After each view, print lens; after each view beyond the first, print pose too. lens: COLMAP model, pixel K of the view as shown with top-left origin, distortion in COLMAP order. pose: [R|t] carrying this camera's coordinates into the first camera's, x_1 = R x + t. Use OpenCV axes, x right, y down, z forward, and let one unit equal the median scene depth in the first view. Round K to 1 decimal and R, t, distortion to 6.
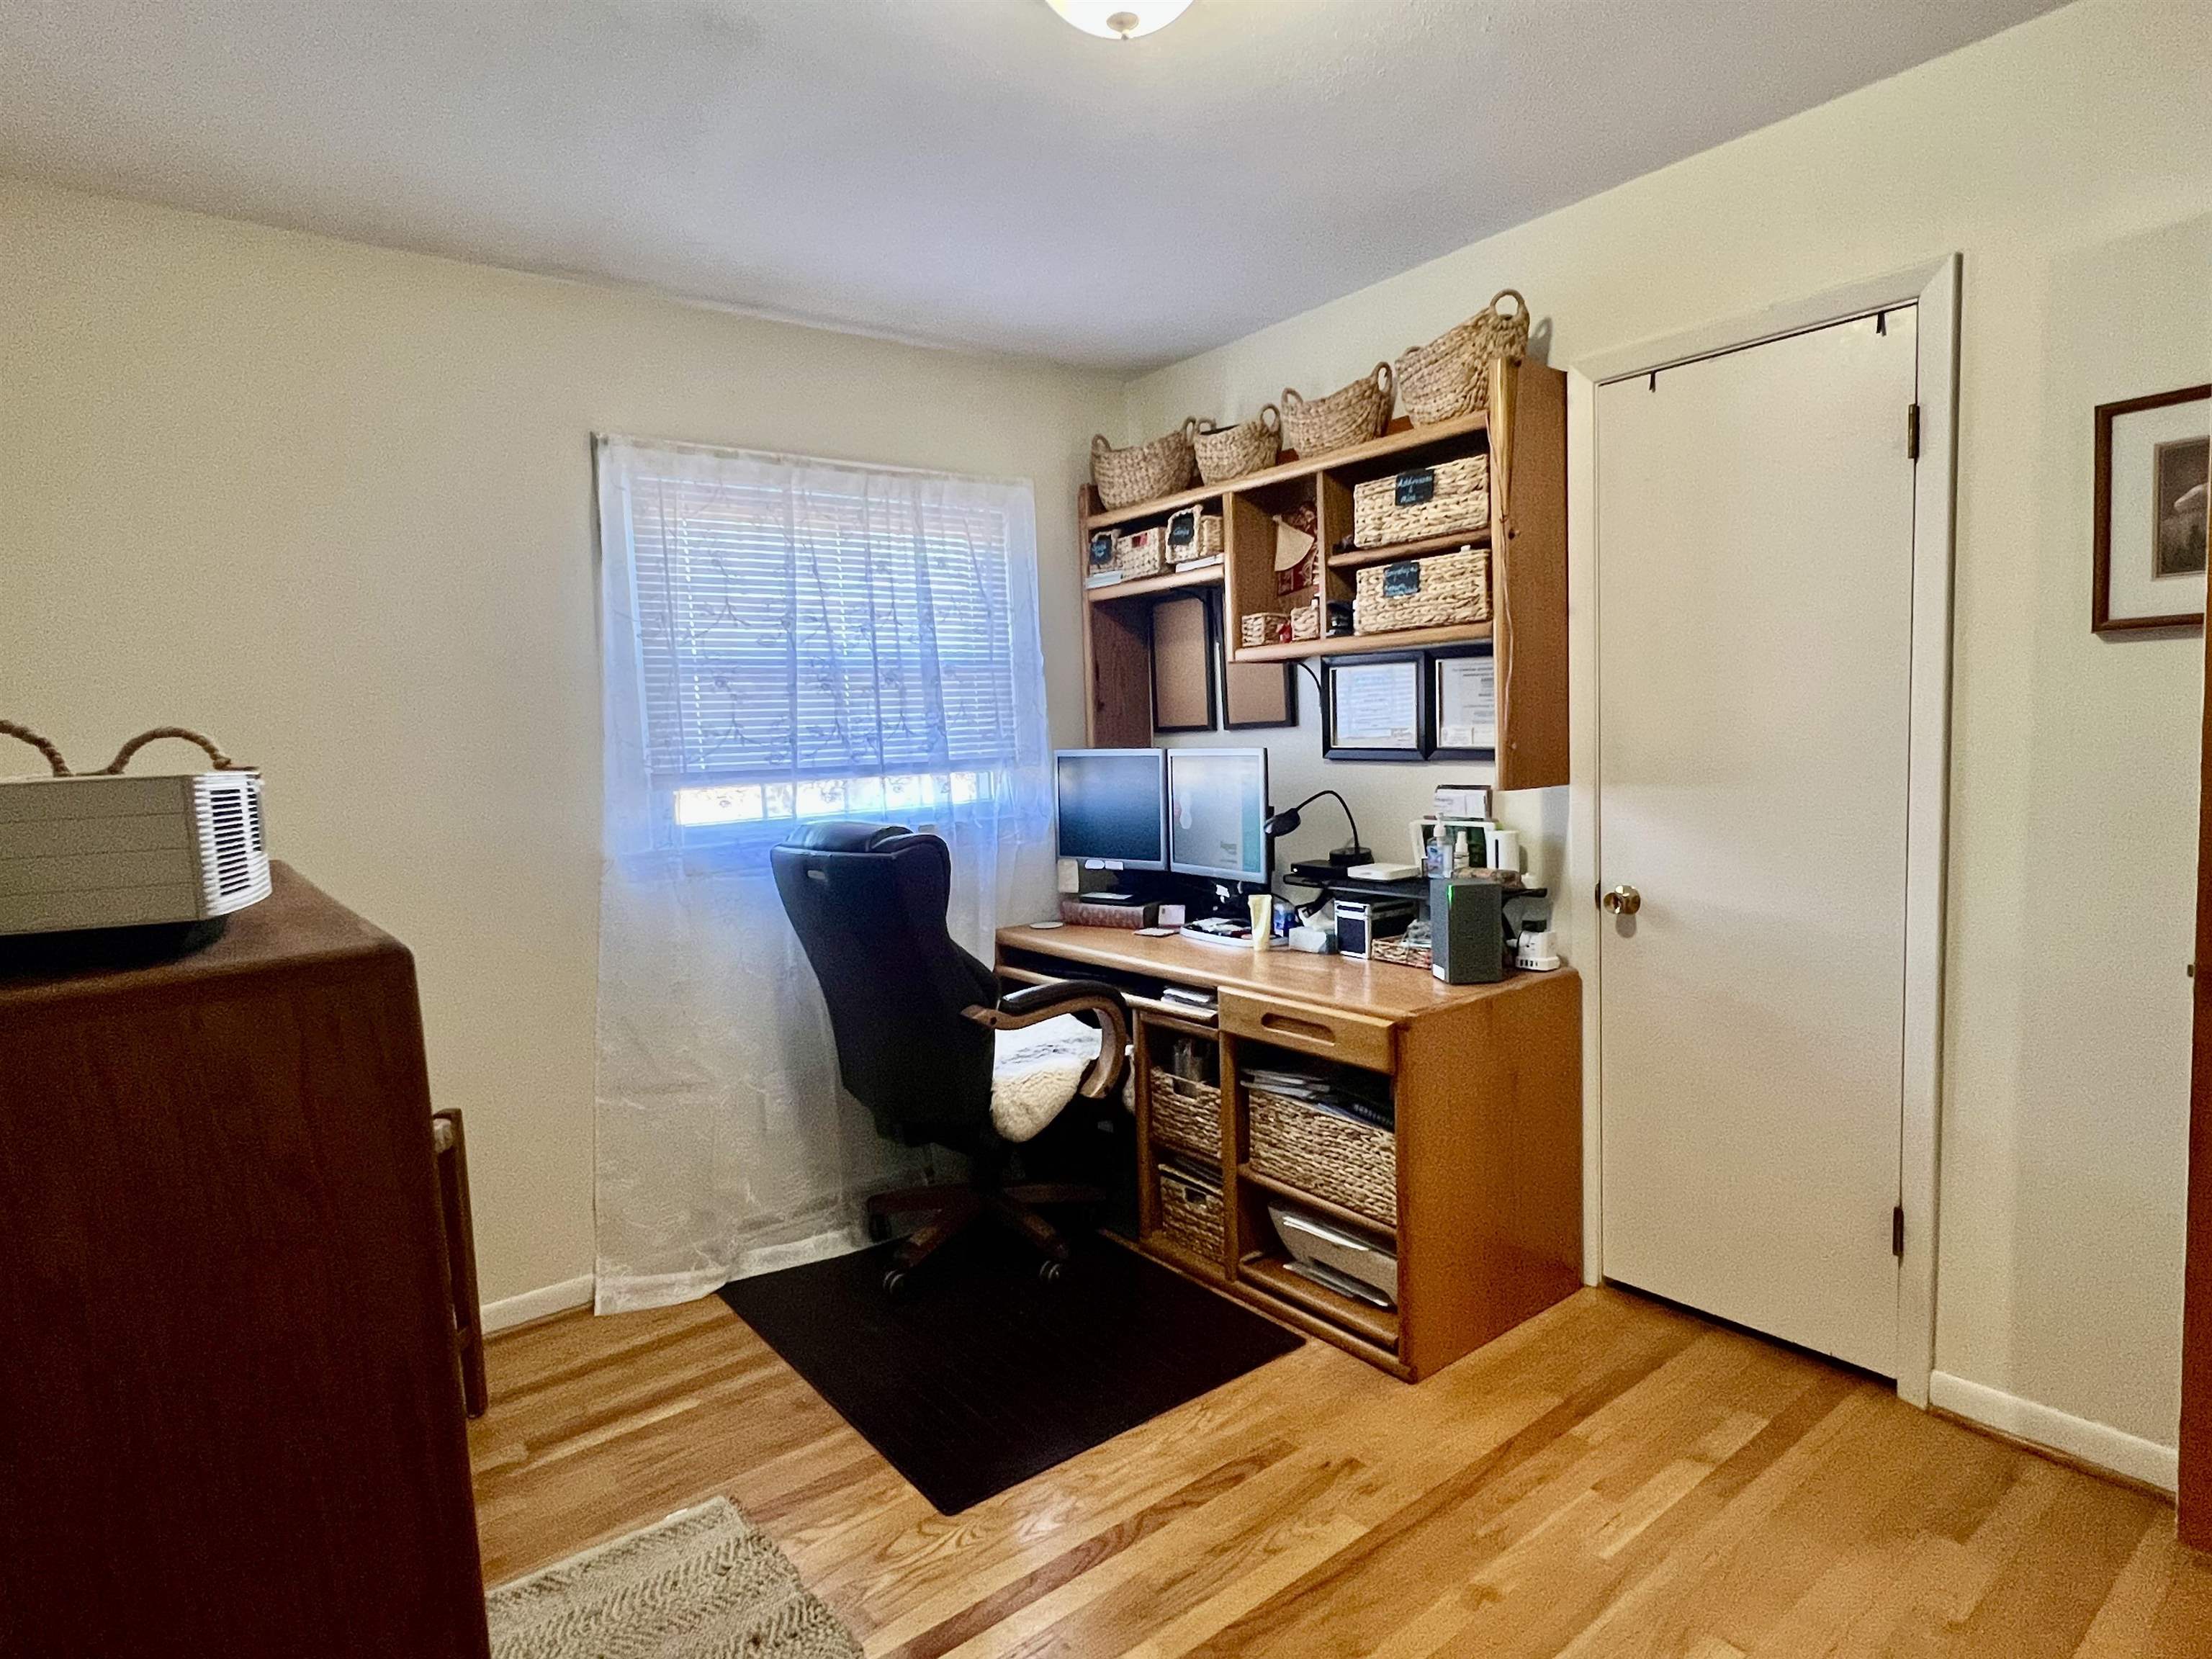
lens RADIAL K [[1196.3, 0, 1111.4], [0, 1196.3, 829.9], [0, 0, 1]] dist [0.005409, -0.001281]
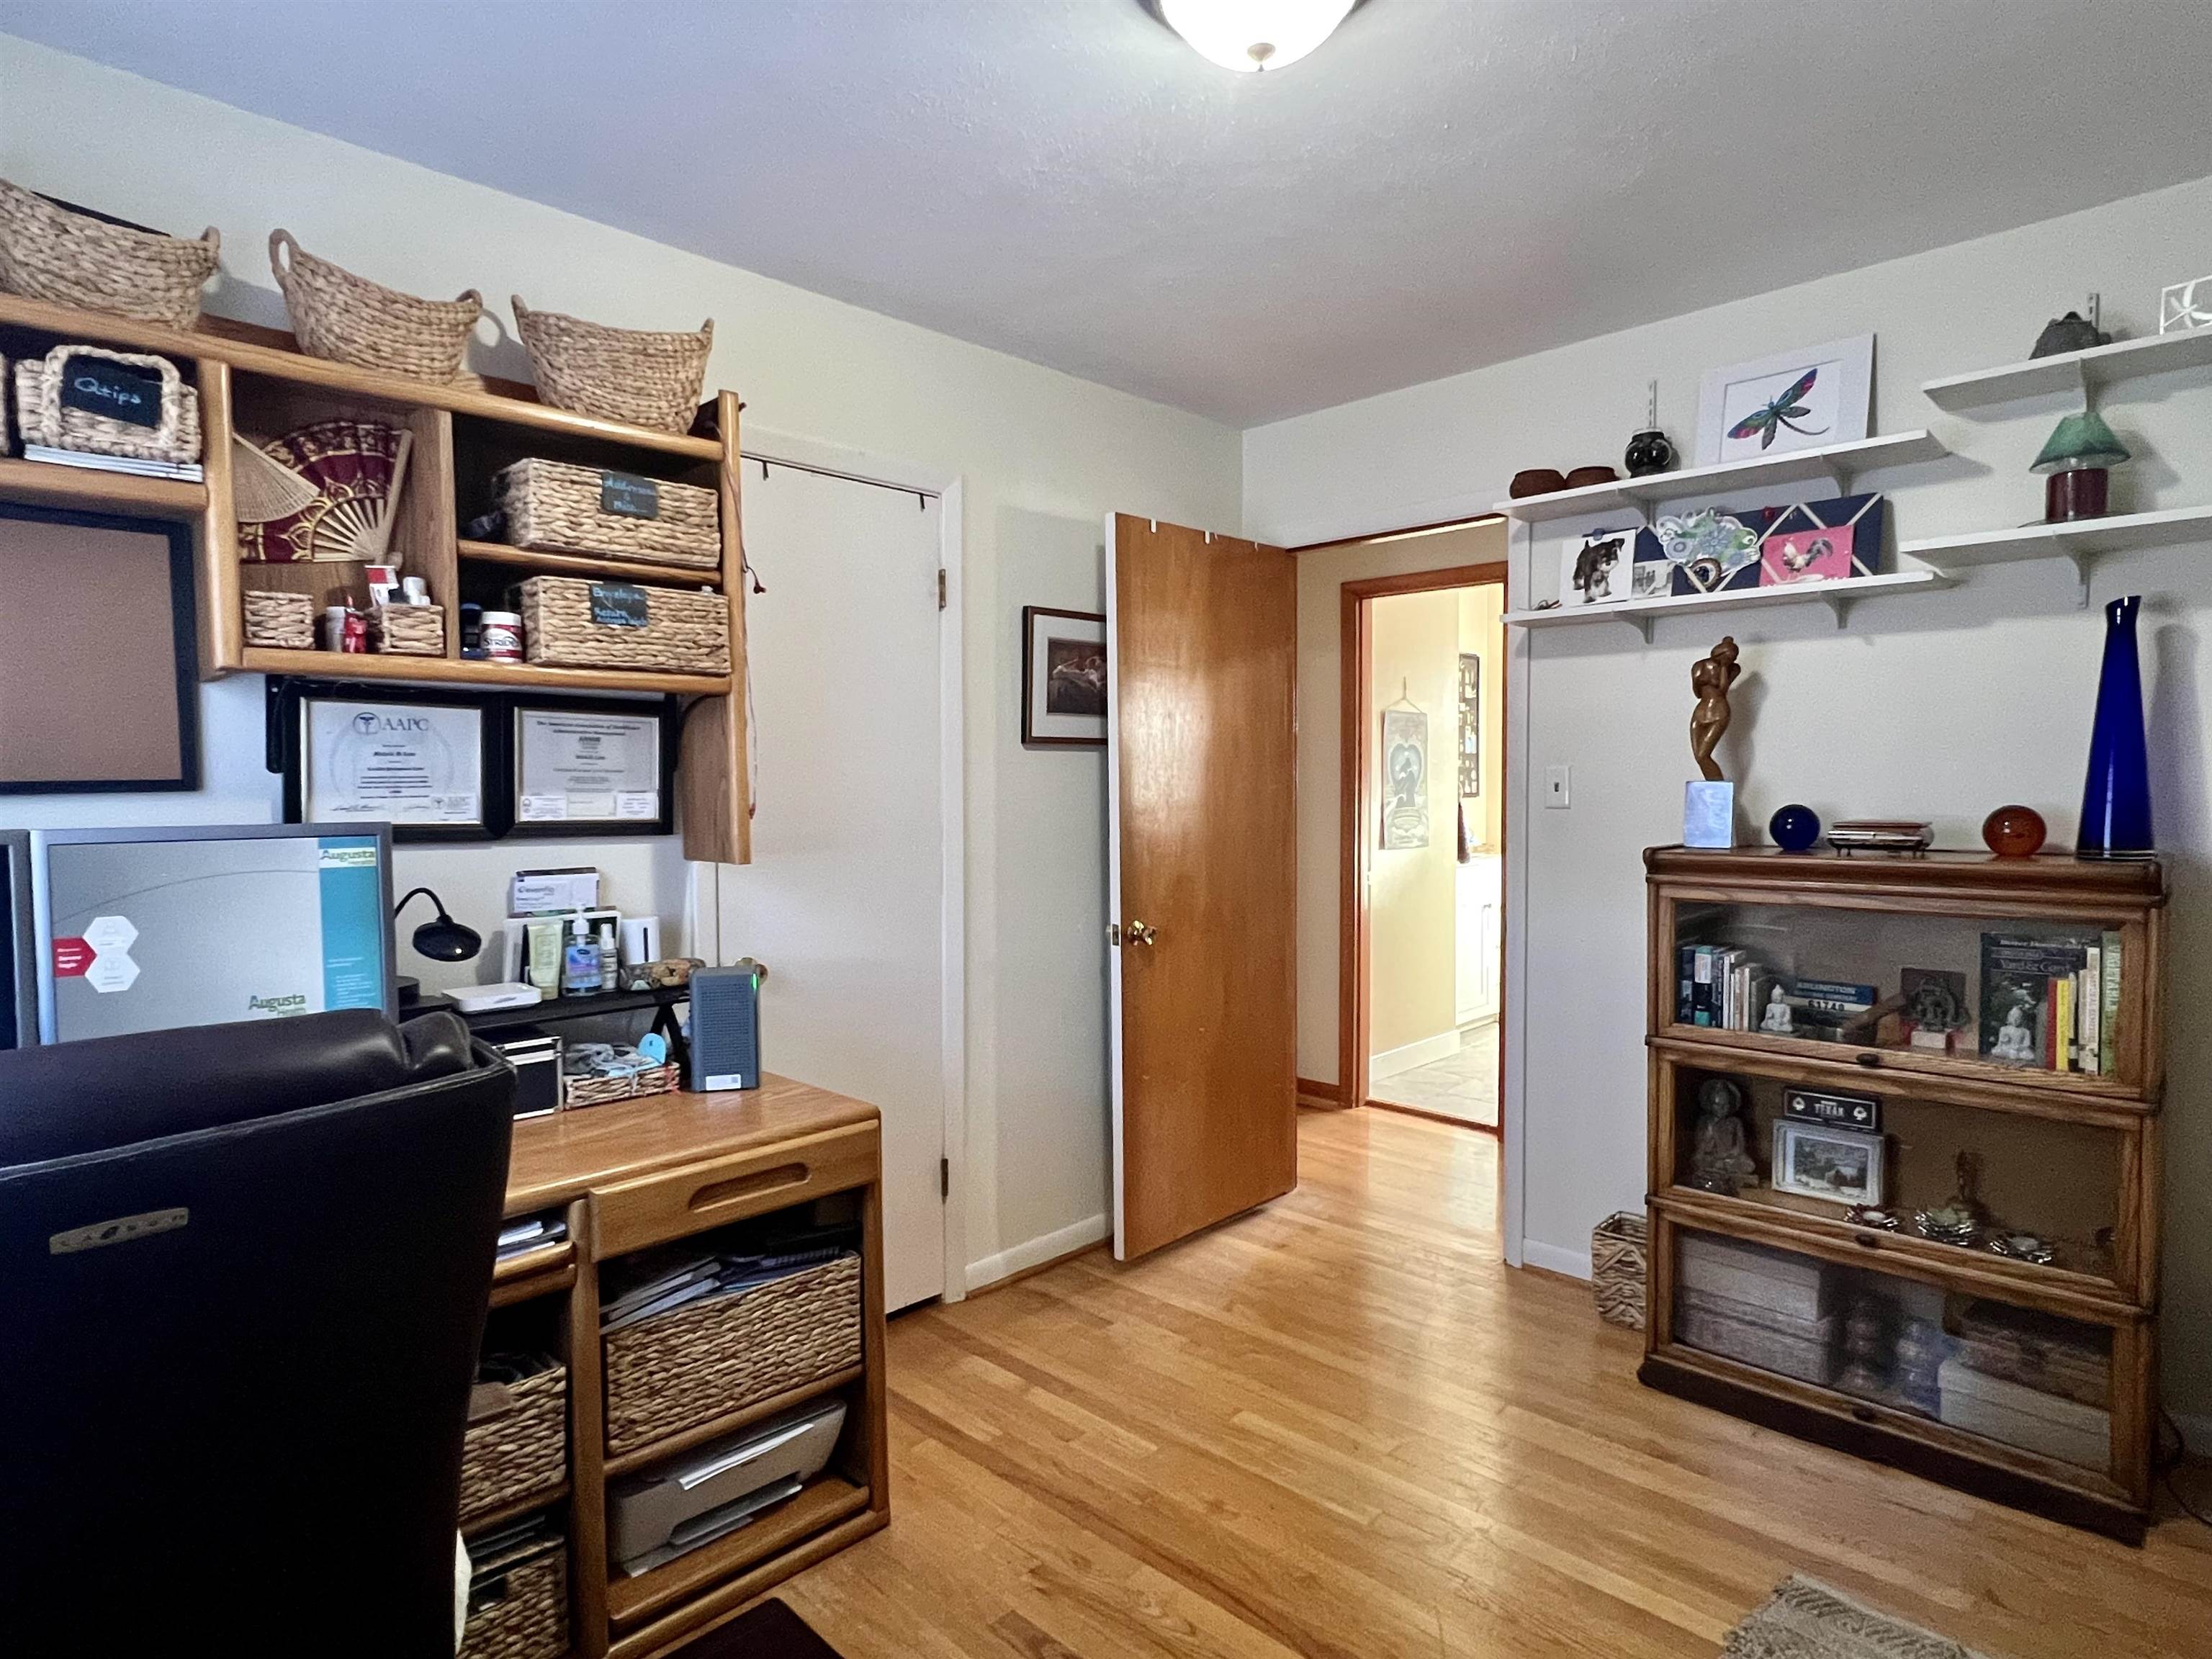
lens RADIAL K [[1196.3, 0, 1109.2], [0, 1196.3, 829.8], [0, 0, 1]] dist [0.005409, -0.001281]
pose [[-0.124202, -0.000261, 0.992257, -0.552689], [0.095853, 0.995320, 0.012260, -0.039403], [-0.987616, 0.096634, -0.123596, 0.759237]]
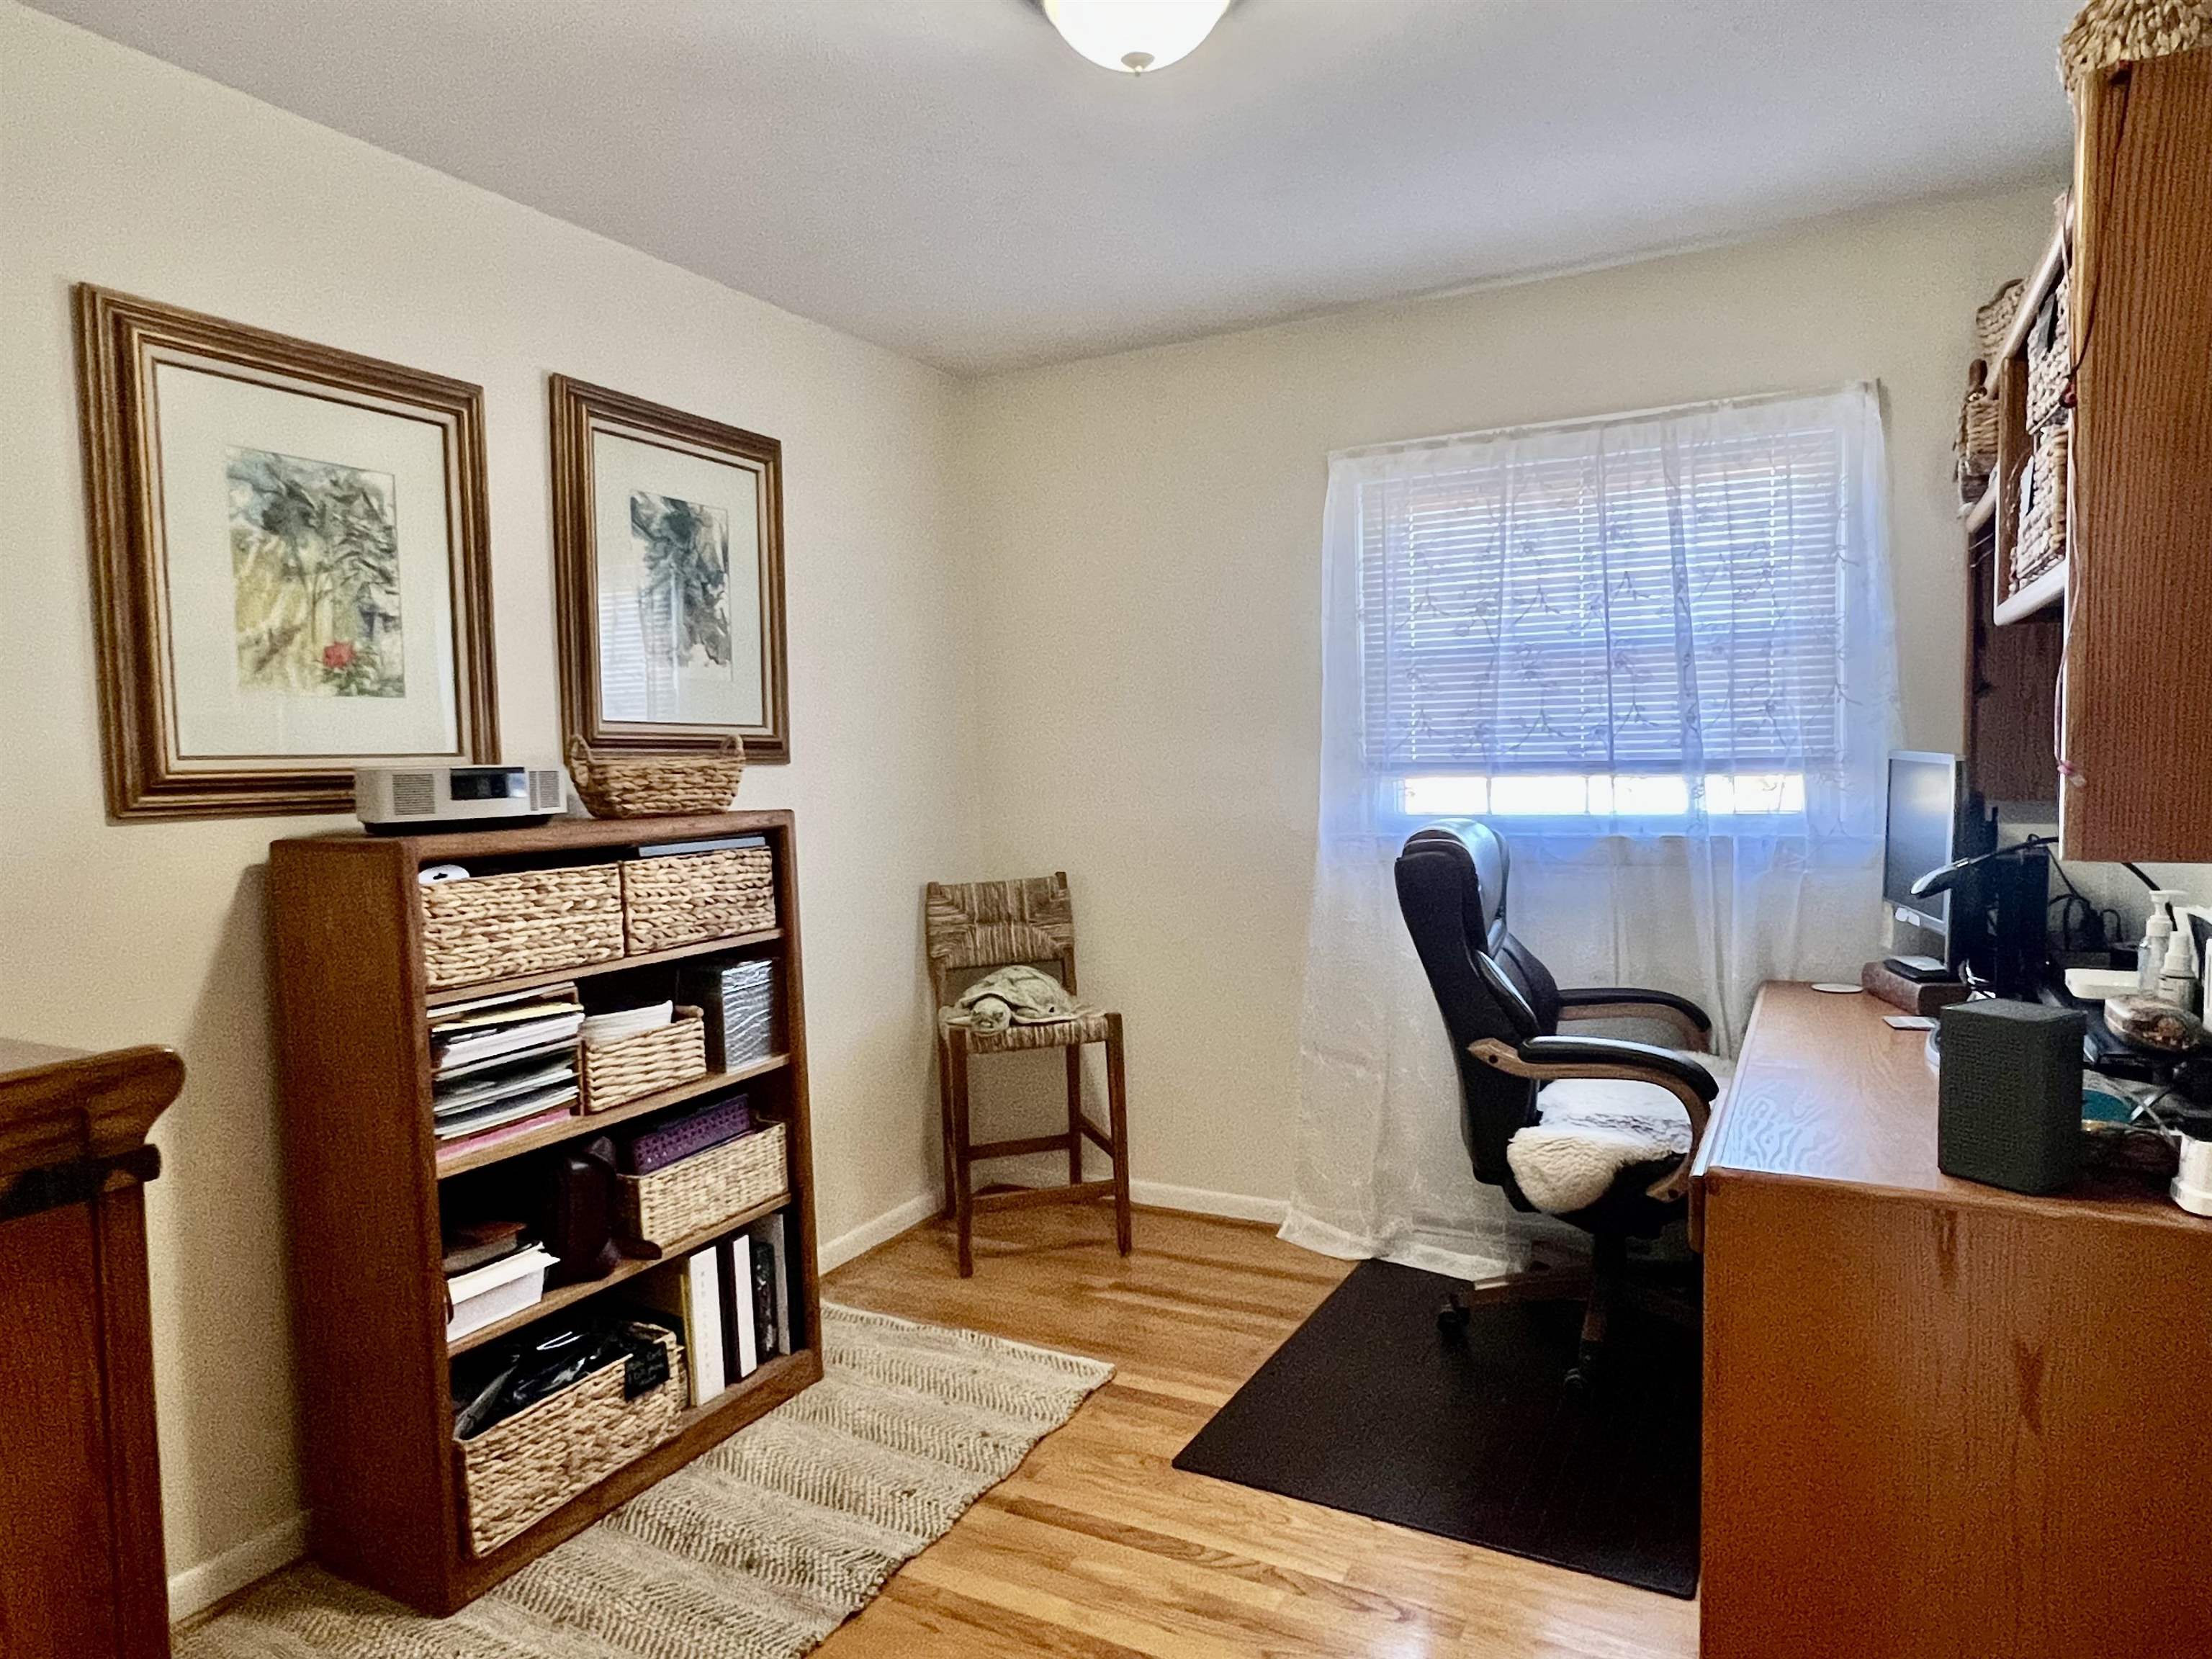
lens RADIAL K [[1351.2, 0, 1107.6], [0, 1351.2, 838.3], [0, 0, 1]] dist [-0.003400, 0.002209]
pose [[0.407703, 0.089284, -0.908739, 0.638081], [-0.068031, 0.995412, 0.067278, -0.046335], [0.910577, 0.034393, 0.411906, 0.312345]]
